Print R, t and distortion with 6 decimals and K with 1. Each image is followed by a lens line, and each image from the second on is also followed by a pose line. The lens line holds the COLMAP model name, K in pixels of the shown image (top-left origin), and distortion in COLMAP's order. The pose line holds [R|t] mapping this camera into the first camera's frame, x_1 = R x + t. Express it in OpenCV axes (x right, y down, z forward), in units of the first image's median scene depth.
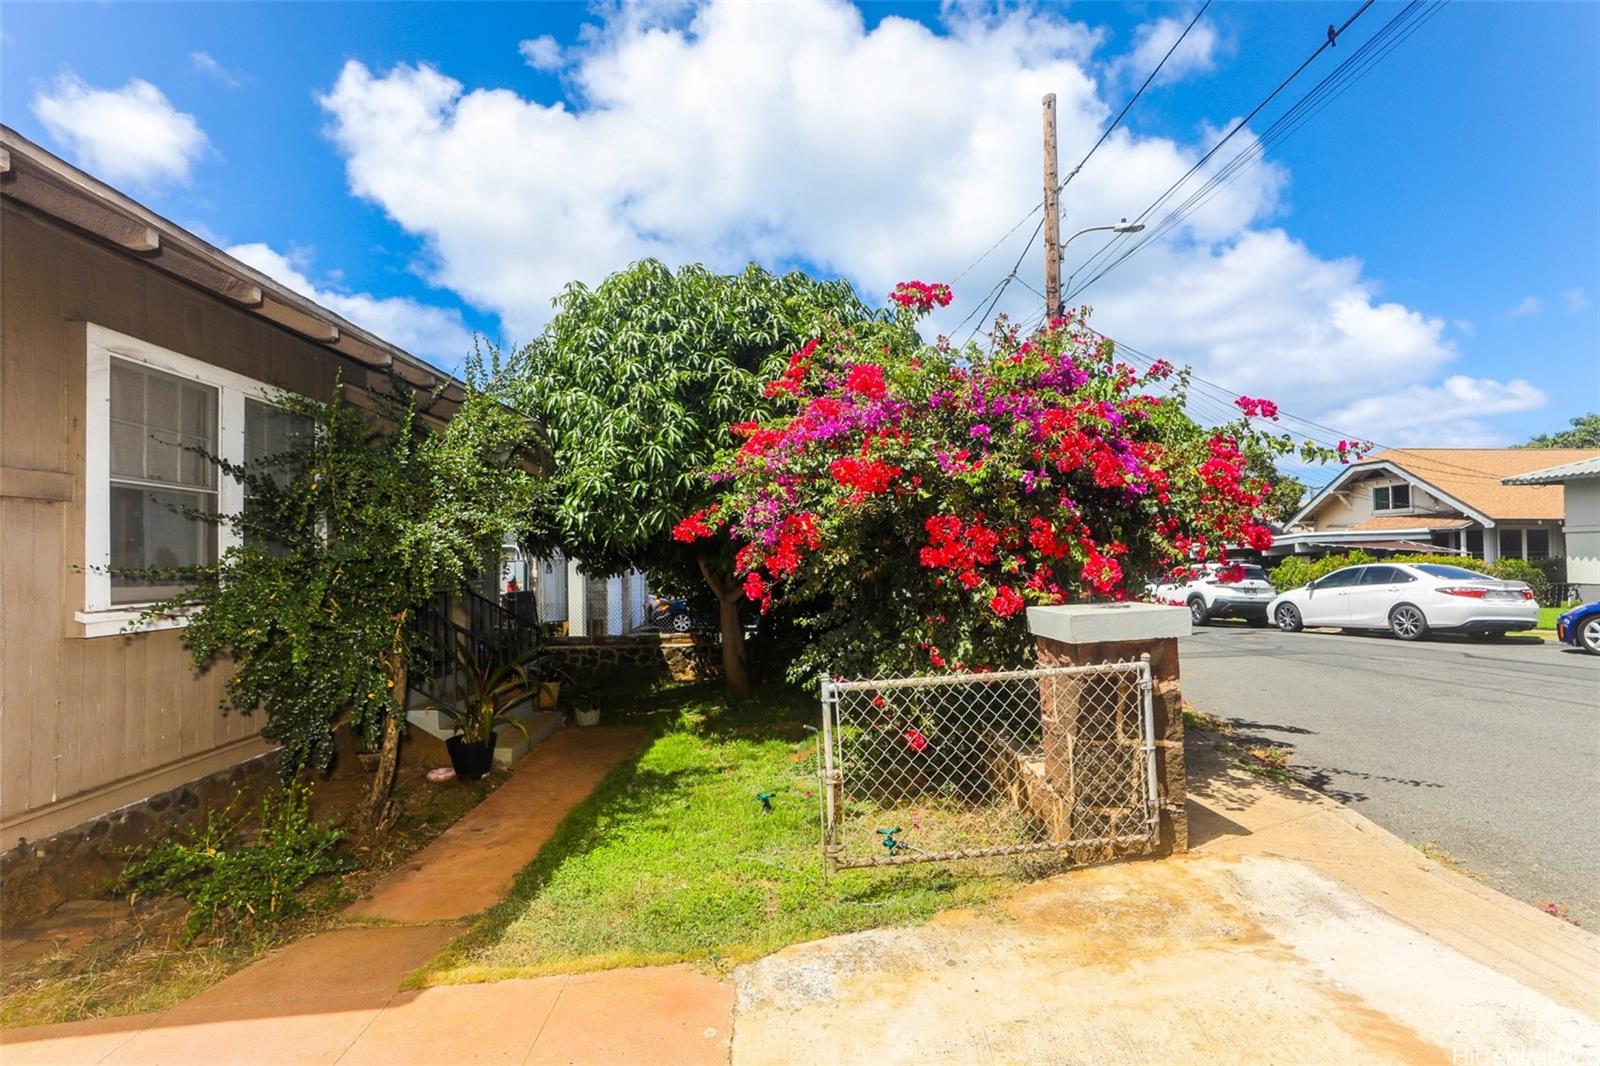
lens RADIAL K [[746.7, 0, 797.2], [0, 746.7, 536.6], [0, 0, 1]] dist [-0.023724, 0.000017]
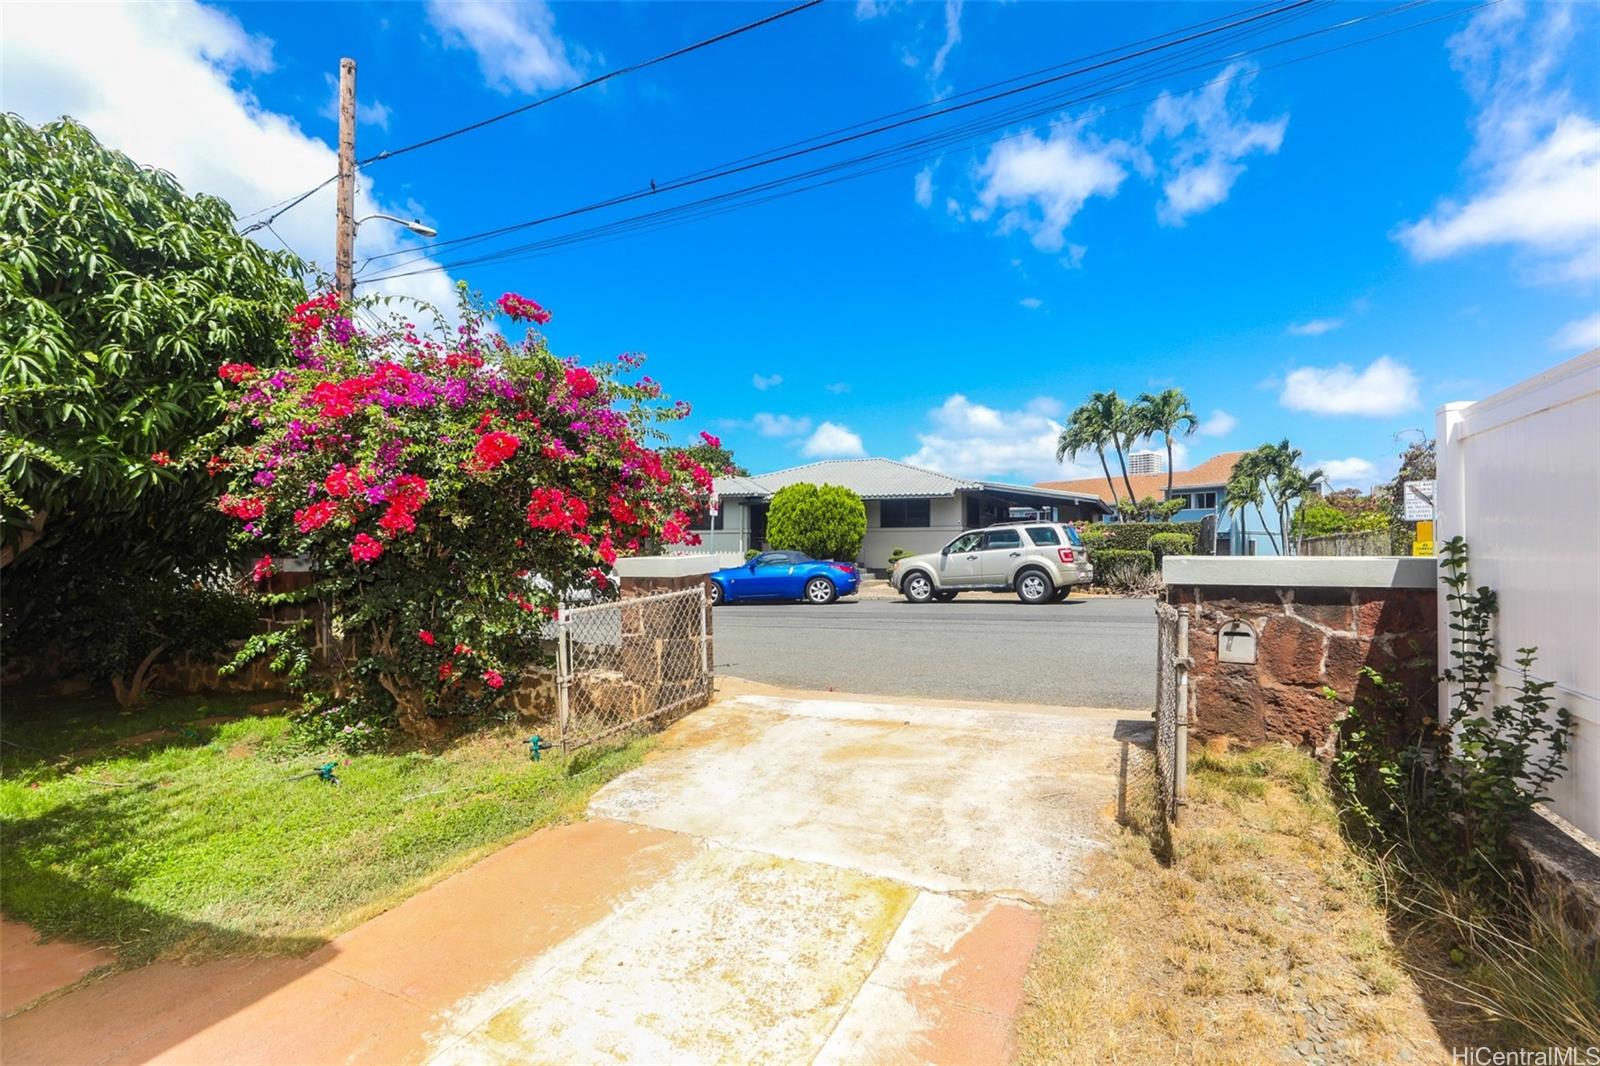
lens RADIAL K [[746.7, 0, 834.7], [0, 746.7, 570.5], [0, 0, 1]] dist [-0.023724, 0.000017]
pose [[0.434677, -0.011335, 0.900515, -0.879715], [-0.025689, 0.999358, 0.024979, 0.081944], [-0.900220, -0.033992, 0.434107, 0.024102]]
